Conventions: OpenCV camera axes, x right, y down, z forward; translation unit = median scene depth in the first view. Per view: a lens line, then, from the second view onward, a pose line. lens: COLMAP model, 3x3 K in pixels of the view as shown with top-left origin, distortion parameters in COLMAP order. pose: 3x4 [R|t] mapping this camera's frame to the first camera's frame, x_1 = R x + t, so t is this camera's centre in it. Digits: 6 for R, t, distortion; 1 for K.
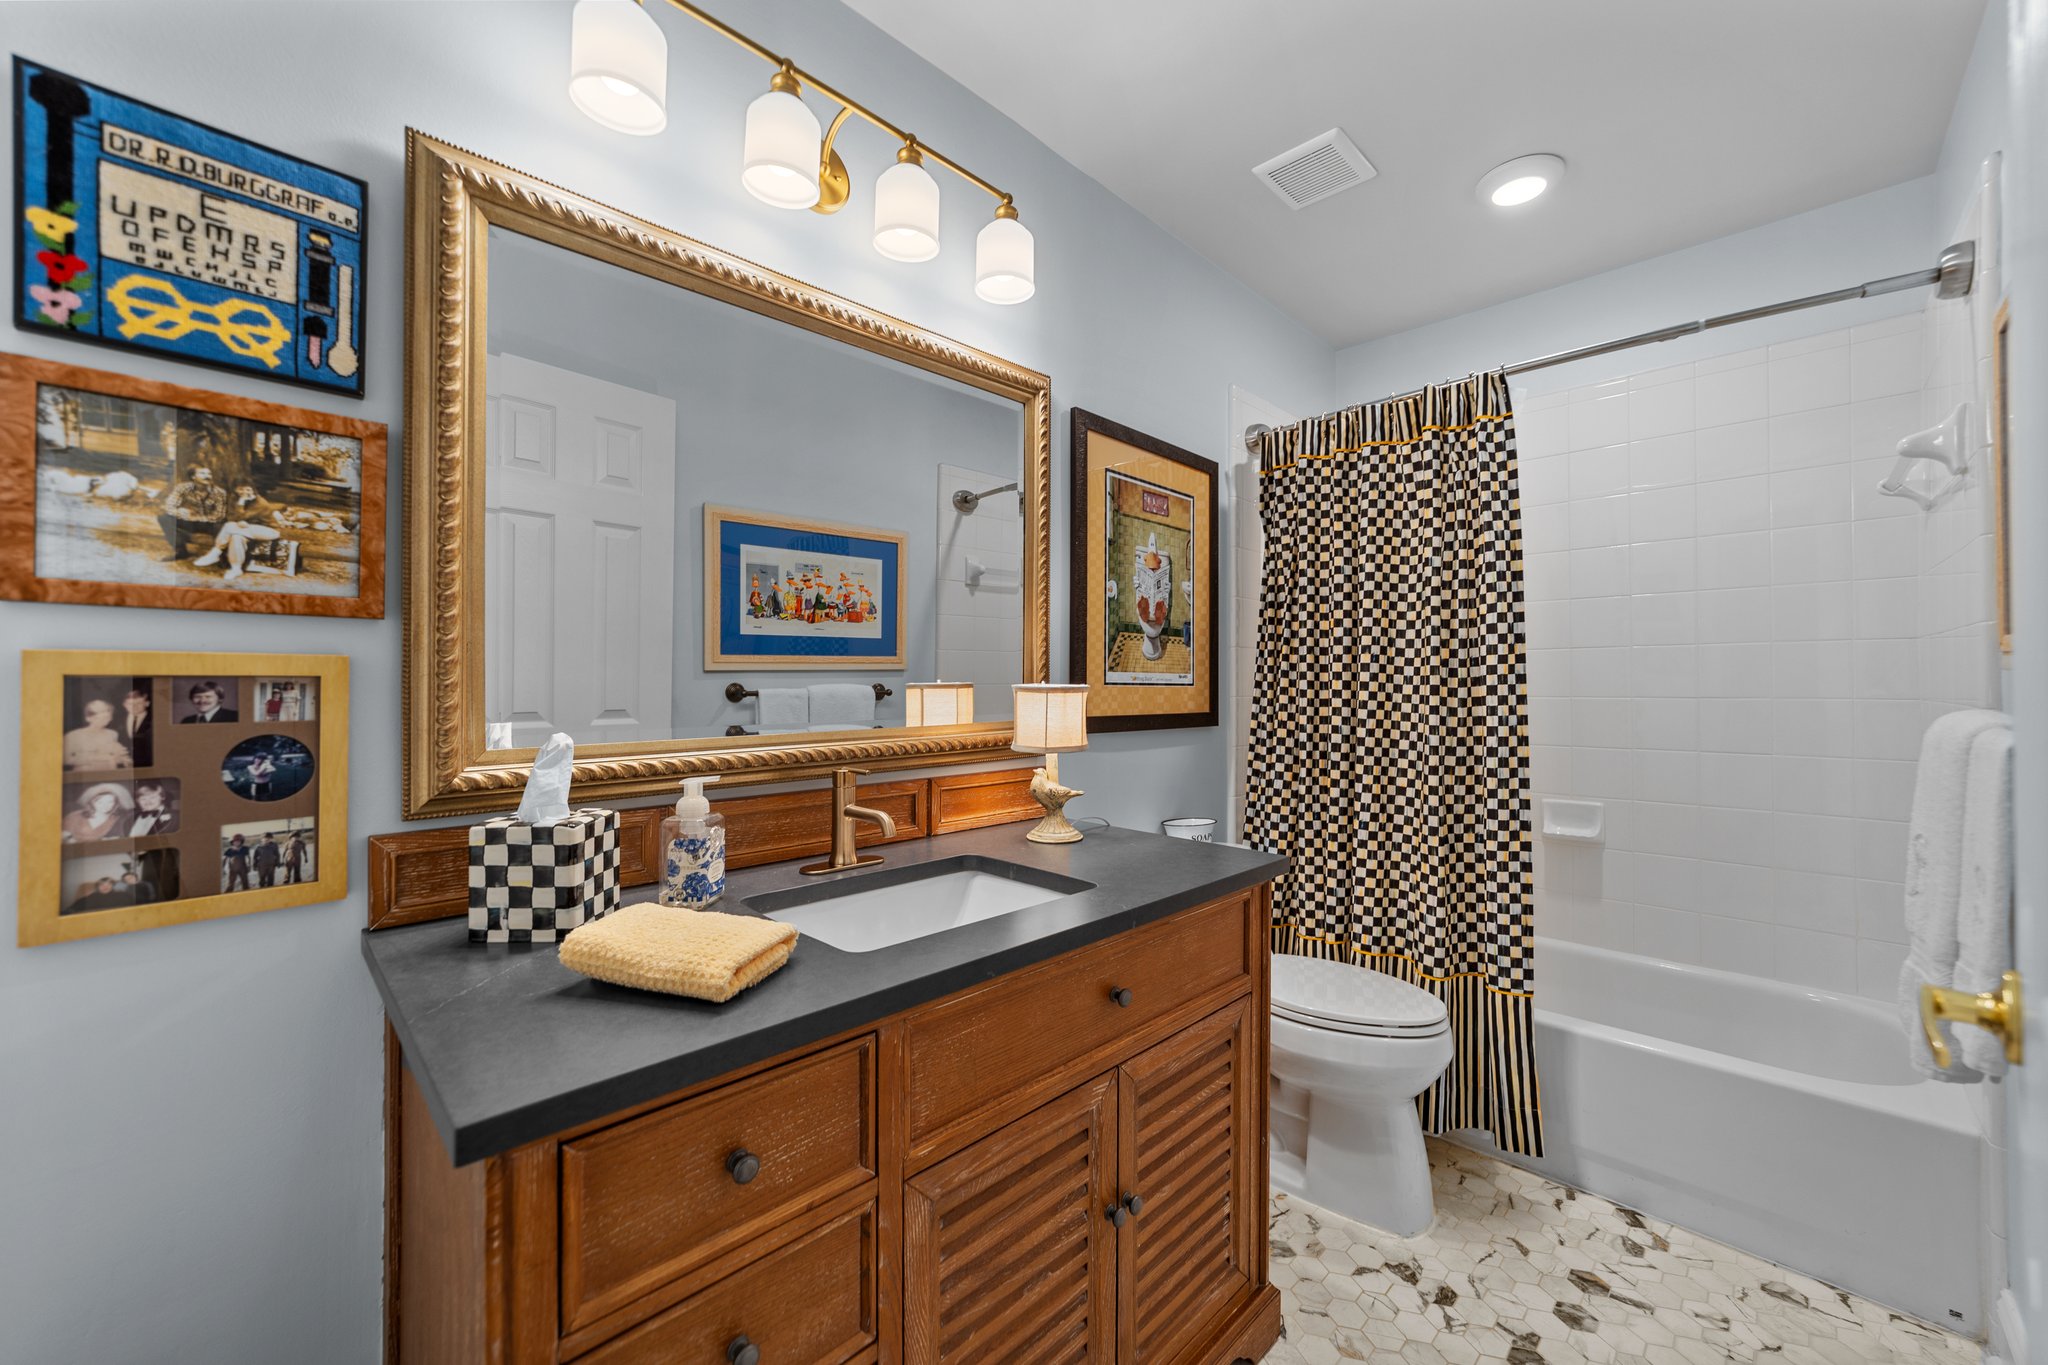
lens RADIAL K [[791.6, 0, 1024.6], [0, 791.6, 679.1], [0, 0, 1]] dist [-0.010288, 0.004962]
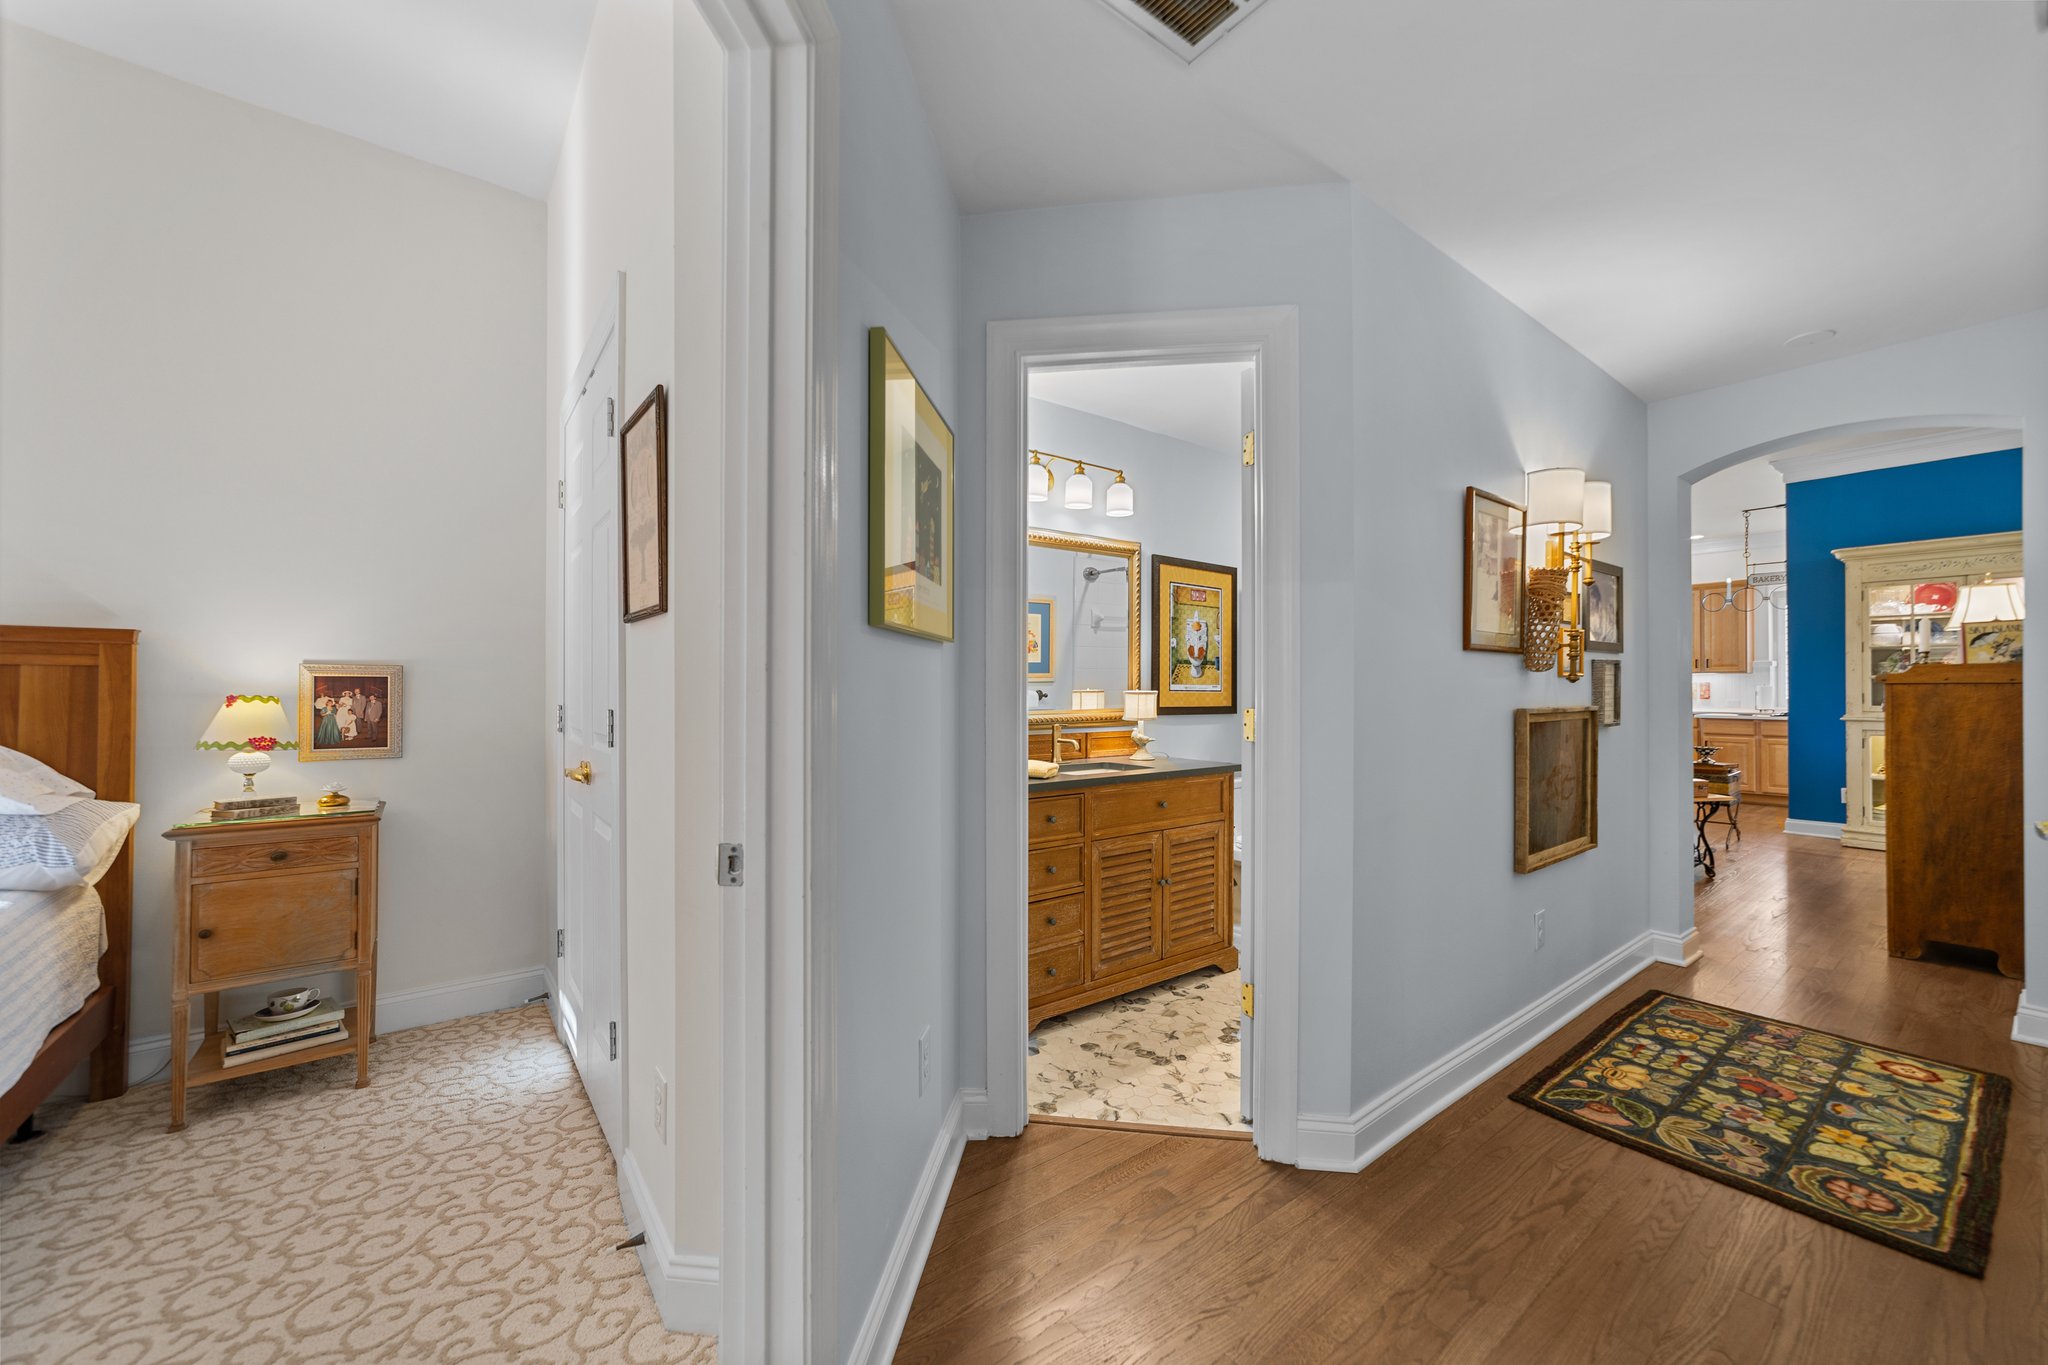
lens RADIAL K [[791.6, 0, 1020.5], [0, 791.6, 682.5], [0, 0, 1]] dist [-0.010288, 0.004962]
pose [[0.990484, -0.001035, -0.137625, 0.004651], [0.000771, 0.999998, -0.001971, -0.010717], [0.137627, 0.001846, 0.990482, -1.050658]]
